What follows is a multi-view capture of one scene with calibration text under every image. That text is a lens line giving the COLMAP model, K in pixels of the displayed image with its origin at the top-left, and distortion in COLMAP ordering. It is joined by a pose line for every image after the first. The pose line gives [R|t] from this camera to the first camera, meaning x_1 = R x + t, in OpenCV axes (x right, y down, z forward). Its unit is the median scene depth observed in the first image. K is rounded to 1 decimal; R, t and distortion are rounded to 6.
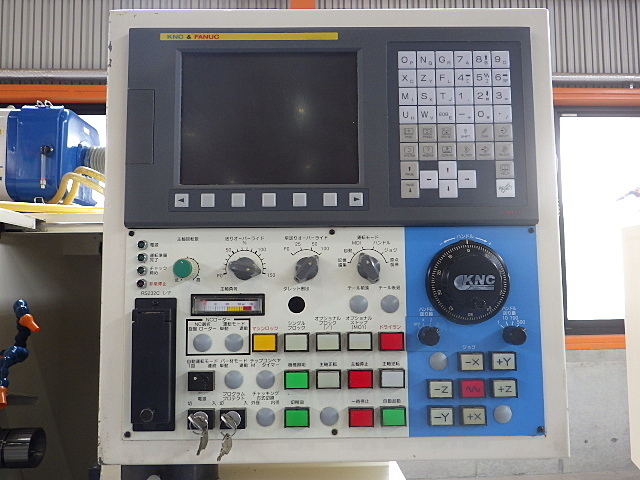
lens RADIAL K [[528.8, 0, 320.0], [0, 528.8, 240.0], [0, 0, 1]] dist [-0.008492, 0.001251]
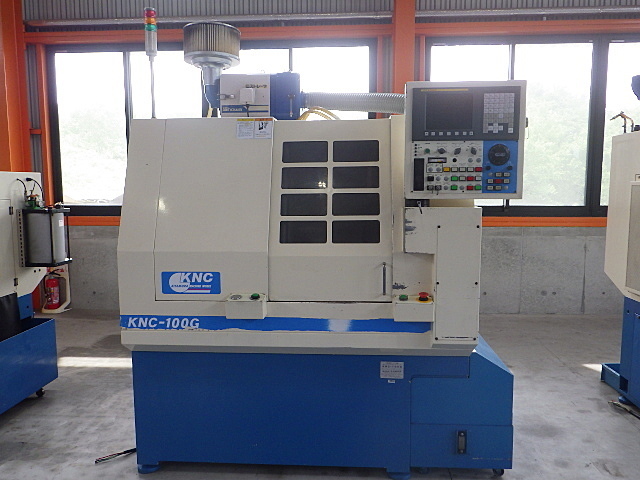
lens RADIAL K [[528.8, 0, 320.0], [0, 528.8, 240.0], [0, 0, 1]] dist [-0.008492, 0.001251]
pose [[0.993211, 0.022105, -0.114209, -0.589656], [-0.001335, 0.983881, 0.178820, 0.002298], [0.116321, -0.177453, 0.977231, -3.152009]]
